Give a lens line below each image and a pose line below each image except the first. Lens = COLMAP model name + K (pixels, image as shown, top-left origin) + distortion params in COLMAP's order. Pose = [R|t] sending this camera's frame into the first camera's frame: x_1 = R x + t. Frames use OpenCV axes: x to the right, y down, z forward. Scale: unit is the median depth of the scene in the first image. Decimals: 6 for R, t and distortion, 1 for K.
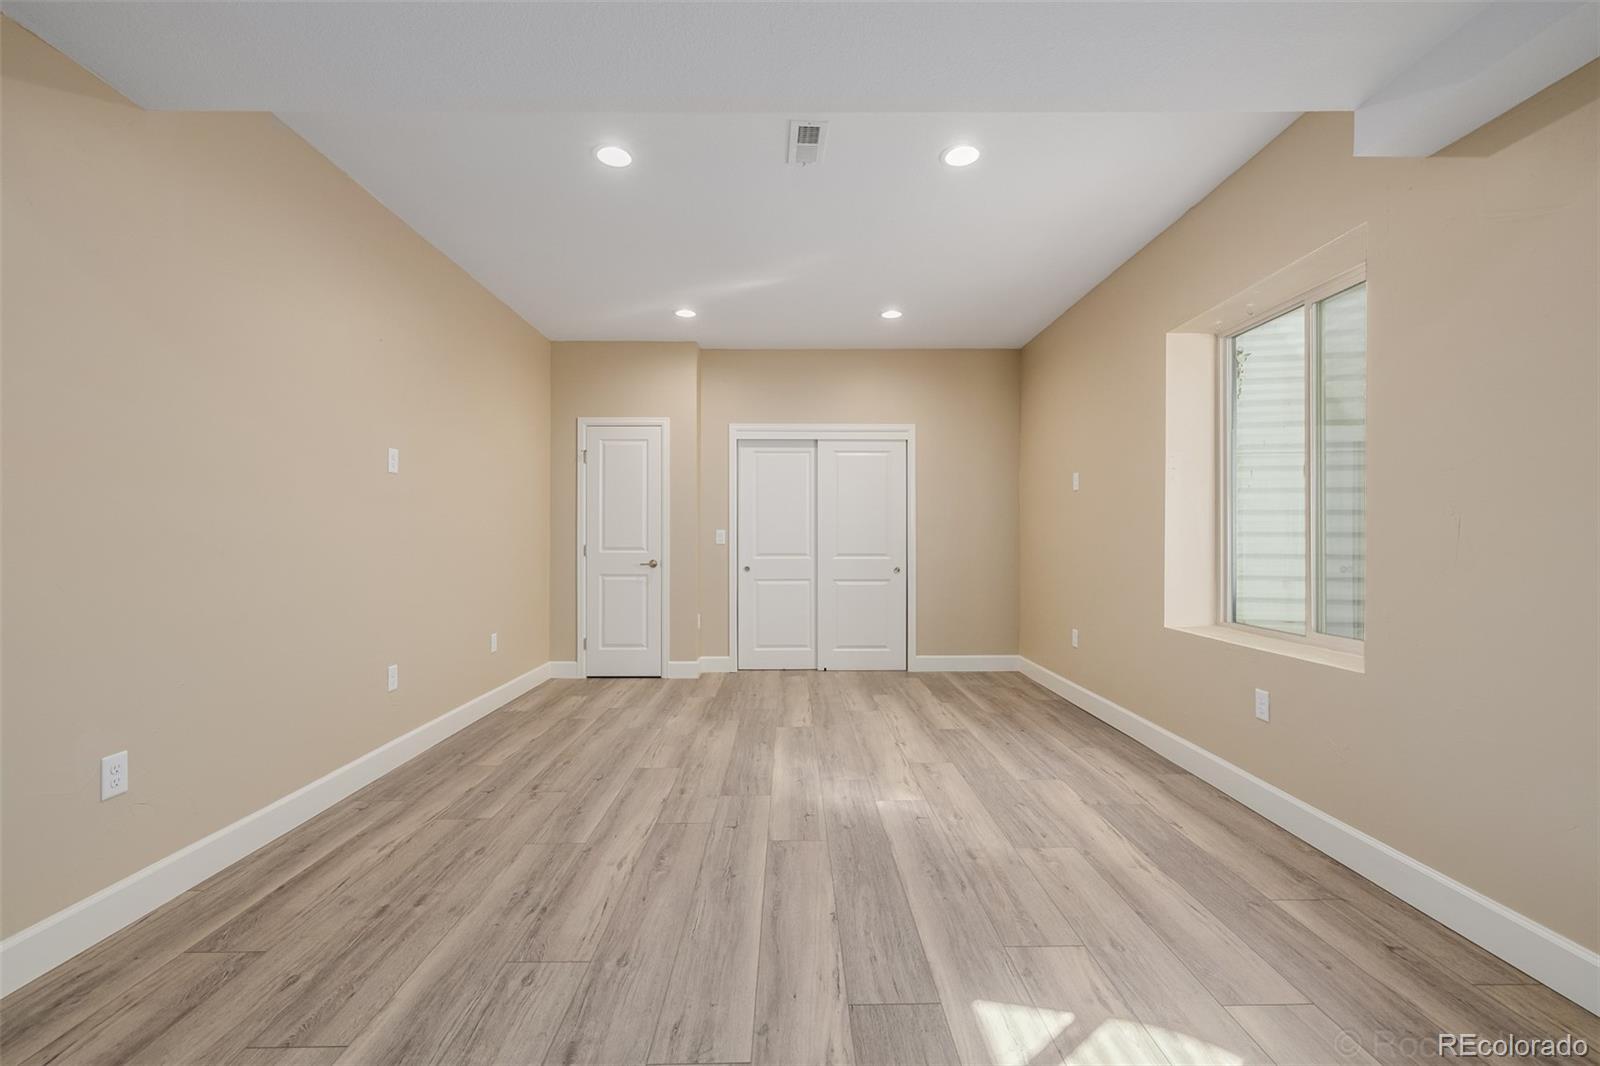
lens RADIAL K [[674.2, 0, 792.2], [0, 674.2, 534.3], [0, 0, 1]] dist [0.001734, 0.000287]
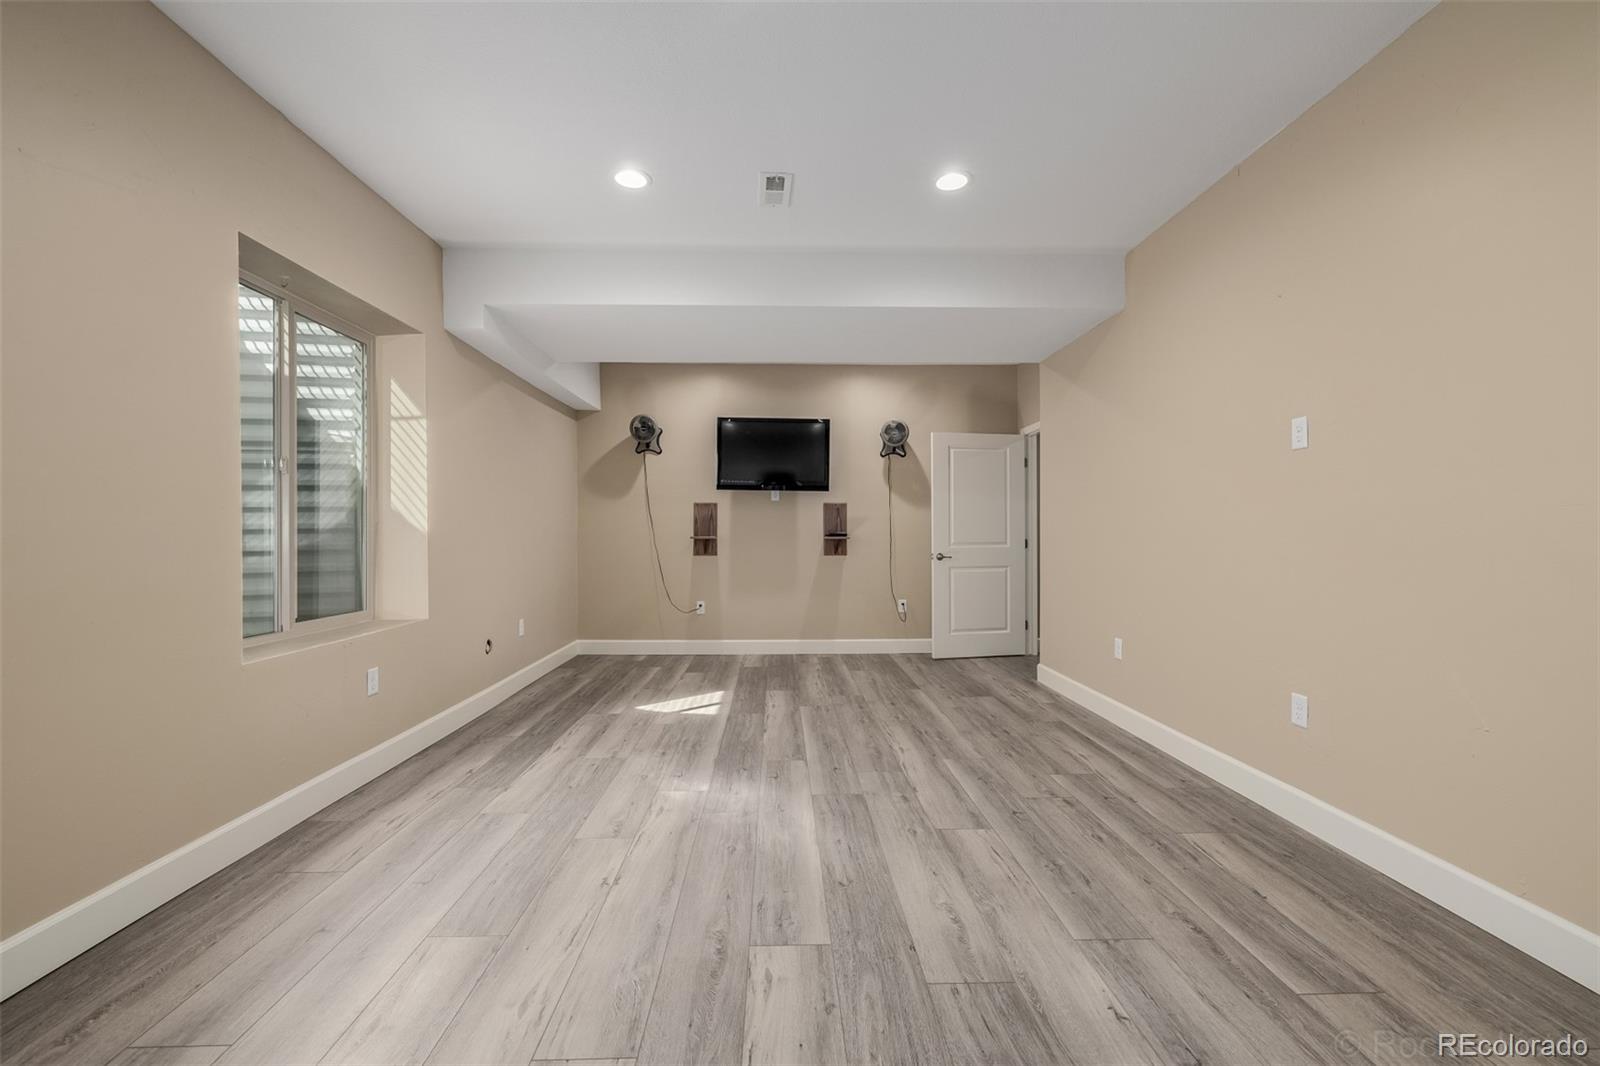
lens RADIAL K [[674.2, 0, 792.2], [0, 674.2, 534.3], [0, 0, 1]] dist [0.001734, 0.000287]
pose [[-0.999792, 0.001667, -0.020303, 0.016511], [0.001789, 0.999980, -0.005986, 0.013594], [0.020292, -0.006021, -0.999776, 2.065149]]
